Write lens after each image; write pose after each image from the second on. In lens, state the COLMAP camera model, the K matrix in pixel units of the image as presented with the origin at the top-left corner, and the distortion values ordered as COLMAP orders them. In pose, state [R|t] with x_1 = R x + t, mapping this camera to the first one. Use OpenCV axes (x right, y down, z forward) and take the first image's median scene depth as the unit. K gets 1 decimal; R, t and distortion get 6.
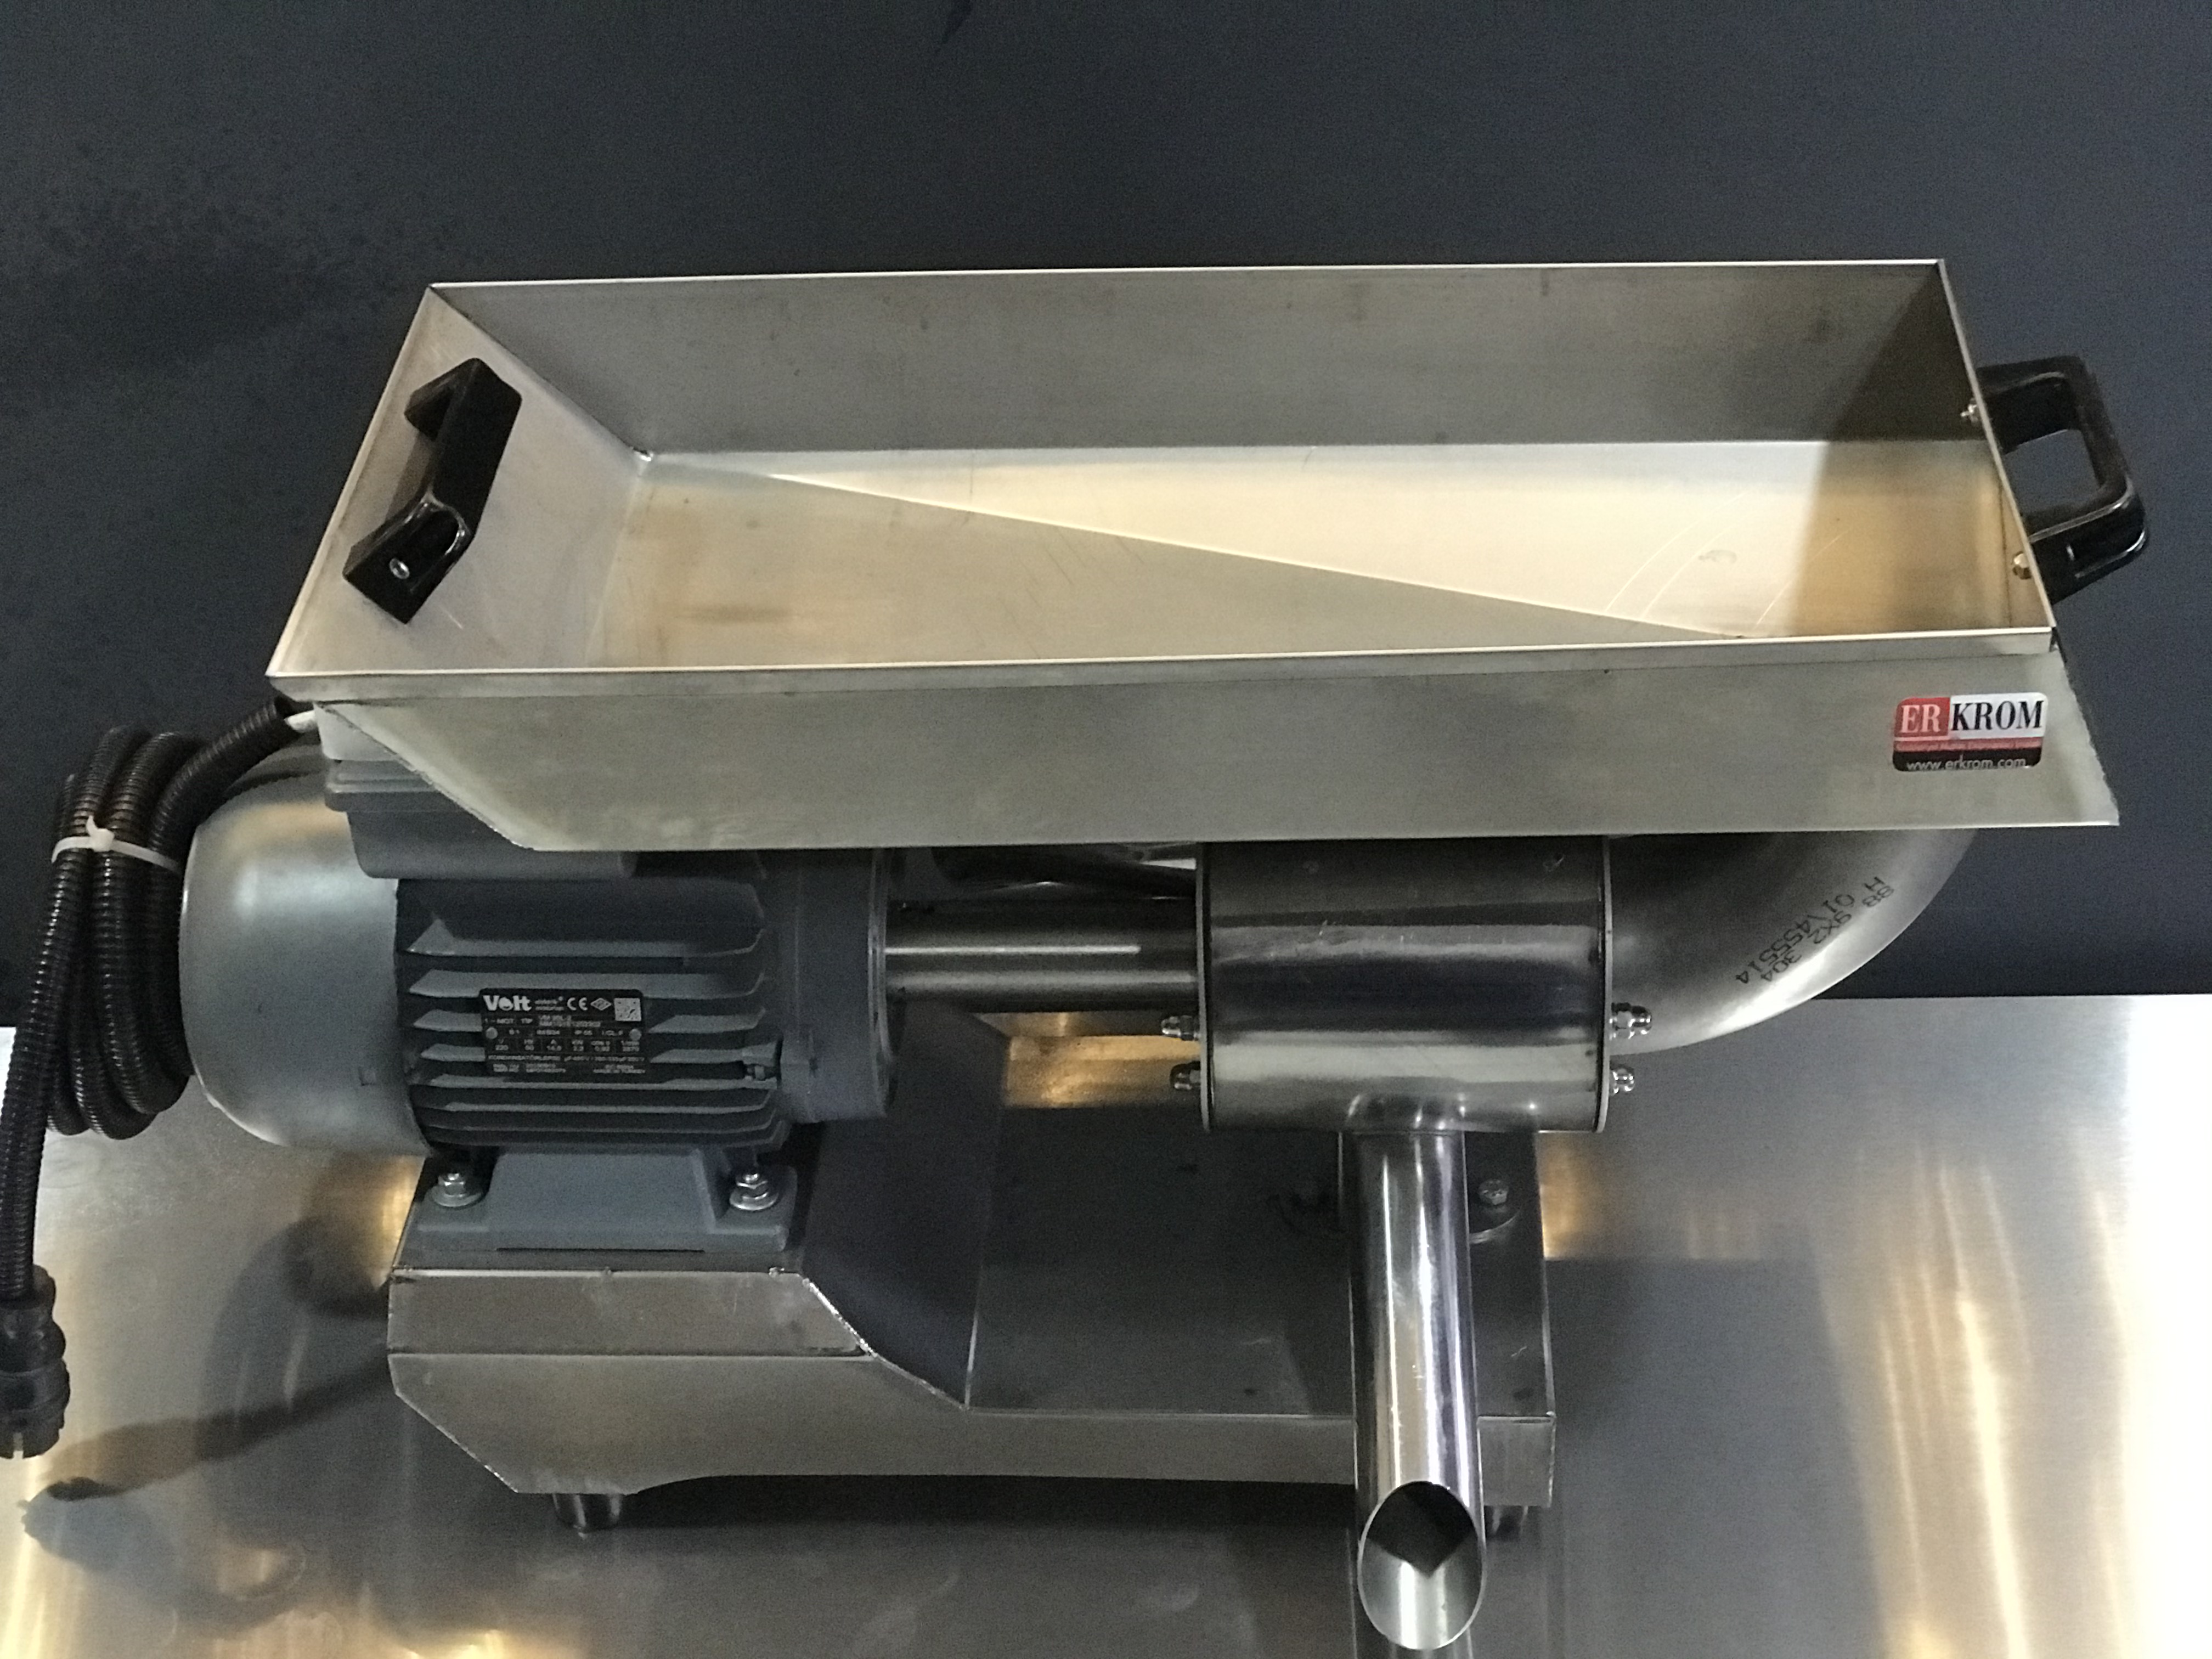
lens RADIAL K [[3632.4, 0, 1100.0], [0, 3632.4, 888.5], [0, 0, 1]] dist [-0.035445, 0.897787]
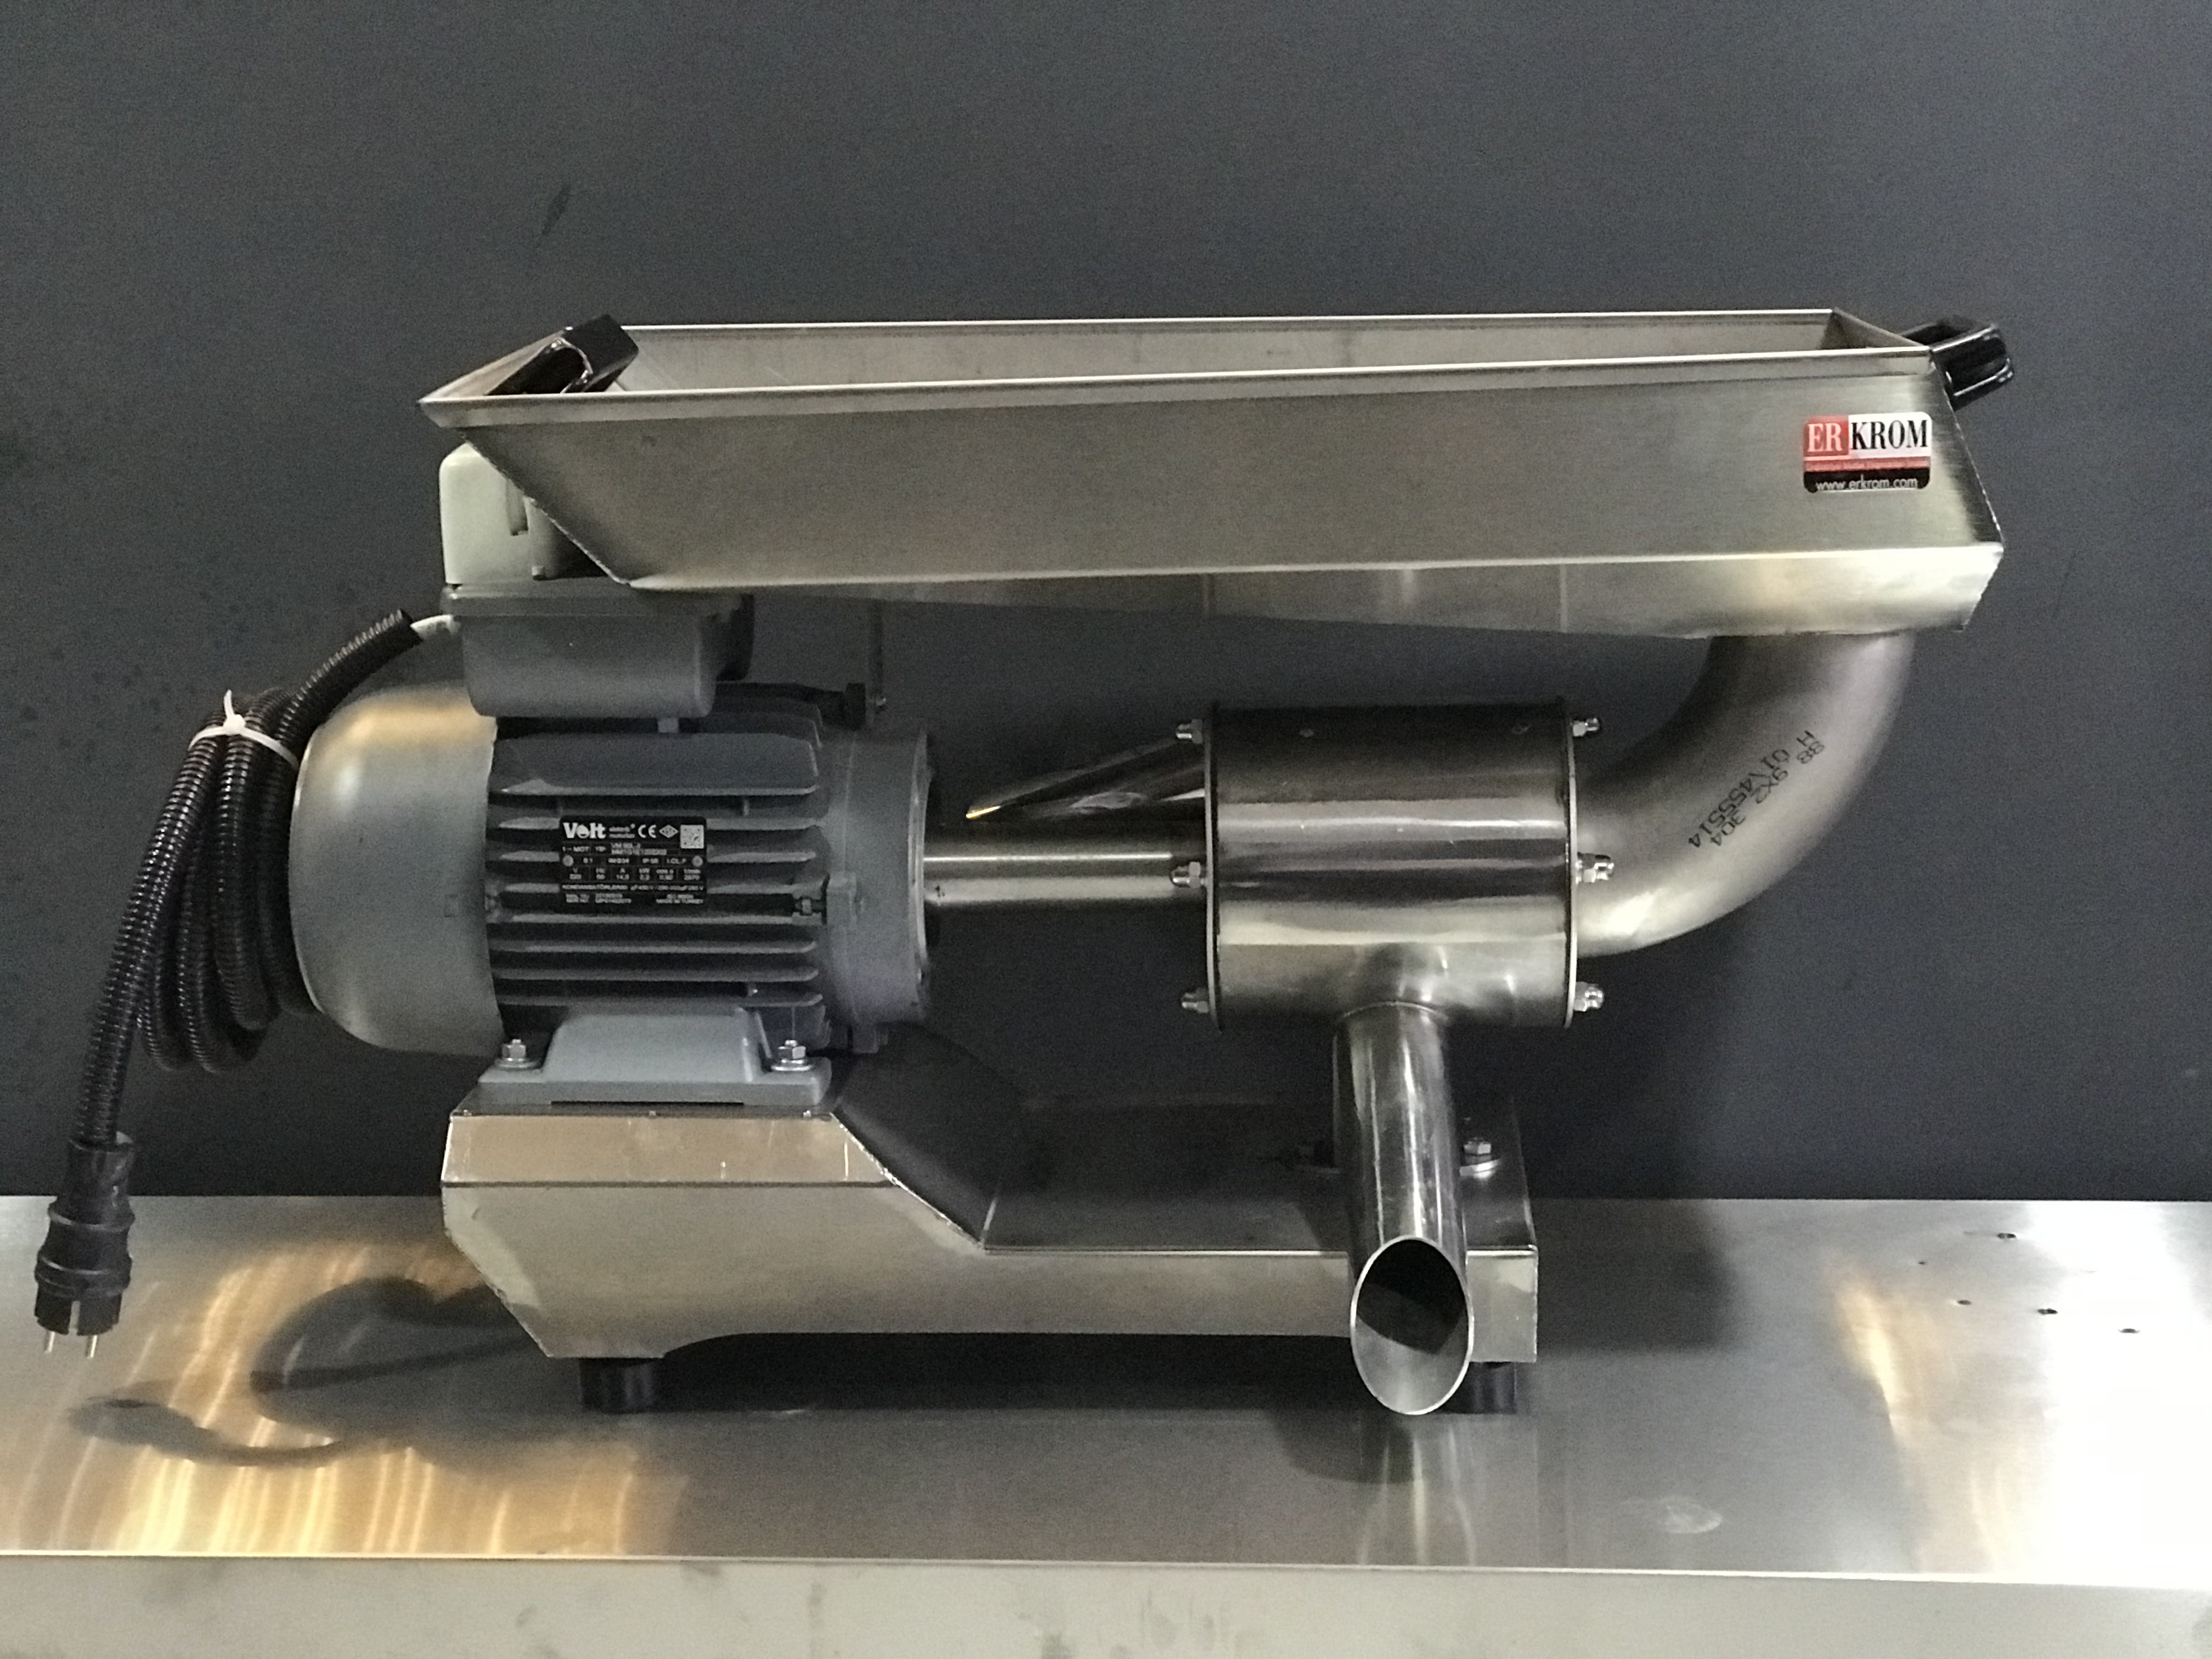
lens RADIAL K [[3637.7, 0, 1109.2], [0, 3637.7, 888.6], [0, 0, 1]] dist [-0.025477, 0.783839]
pose [[0.999682, 0.023851, -0.008138, 0.007075], [-0.025105, 0.914196, -0.404494, 0.494207], [-0.002208, 0.404570, 0.914504, -0.012809]]
